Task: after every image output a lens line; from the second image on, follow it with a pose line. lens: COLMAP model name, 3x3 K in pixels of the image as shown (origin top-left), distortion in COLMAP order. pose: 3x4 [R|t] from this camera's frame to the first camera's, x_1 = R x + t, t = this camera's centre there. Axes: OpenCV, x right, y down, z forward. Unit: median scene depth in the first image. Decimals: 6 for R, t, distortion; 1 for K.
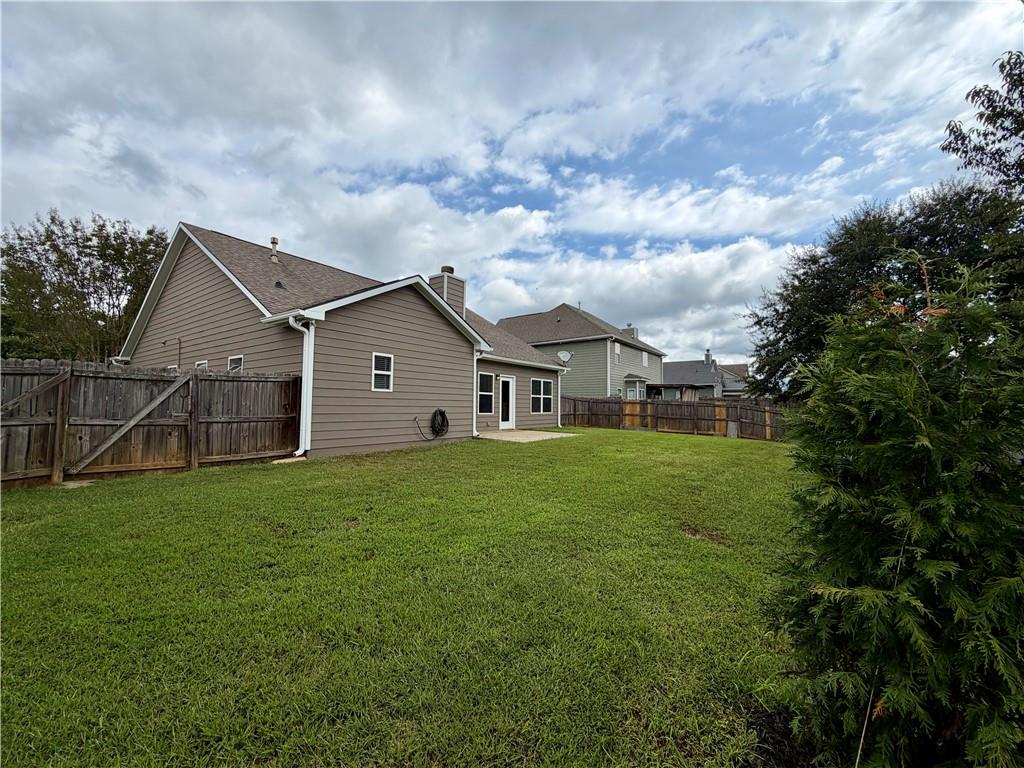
lens RADIAL K [[409.0, 0, 509.2], [0, 409.0, 383.0], [0, 0, 1]] dist [-0.000566, 0.000229]
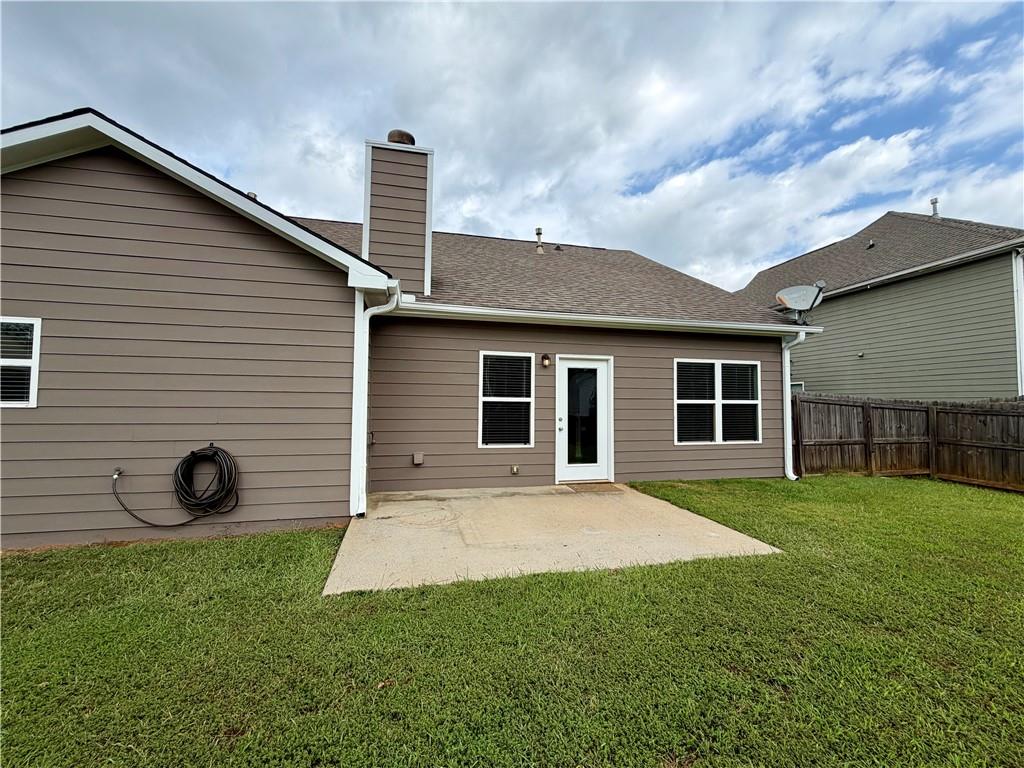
lens RADIAL K [[412.3, 0, 514.2], [0, 412.3, 389.4], [0, 0, 1]] dist [0.002143, 0.000495]
pose [[0.758732, -0.026409, -0.650868, 0.221943], [0.037531, 0.999290, 0.003205, 0.012736], [0.650321, -0.026860, 0.759184, 0.631925]]
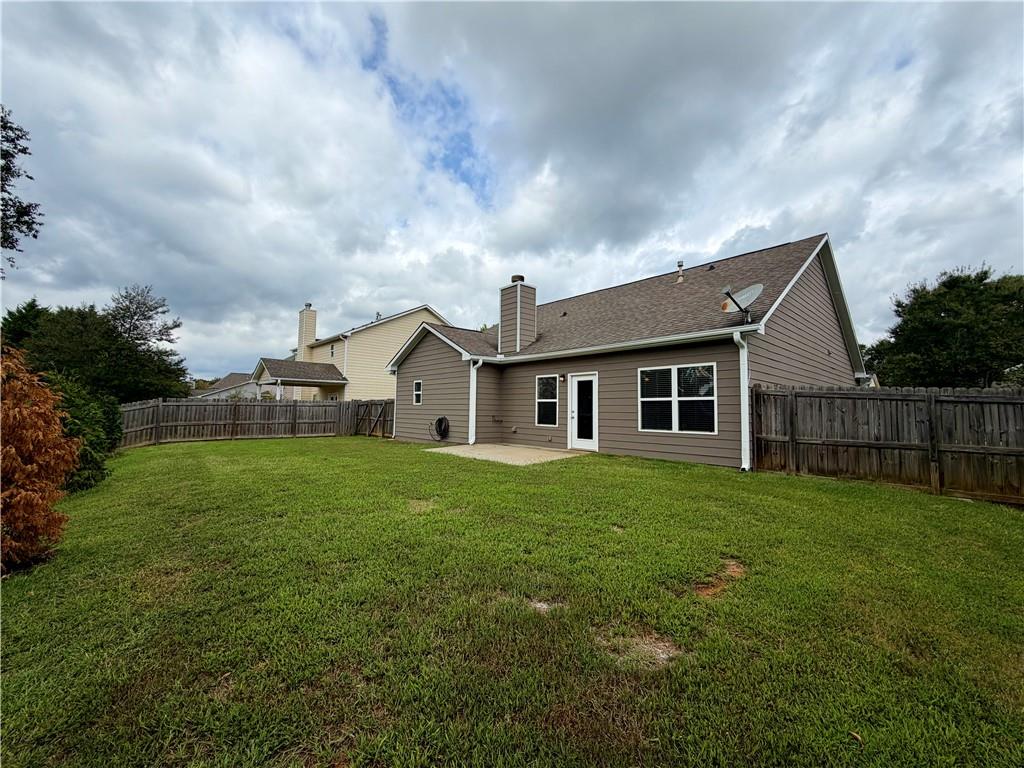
lens RADIAL K [[412.3, 0, 514.2], [0, 412.3, 389.4], [0, 0, 1]] dist [0.002143, 0.000495]
pose [[-0.197464, -0.068093, -0.977942, 0.714575], [0.038188, 0.996293, -0.077082, 0.060280], [0.979566, -0.052567, -0.194132, 1.032069]]
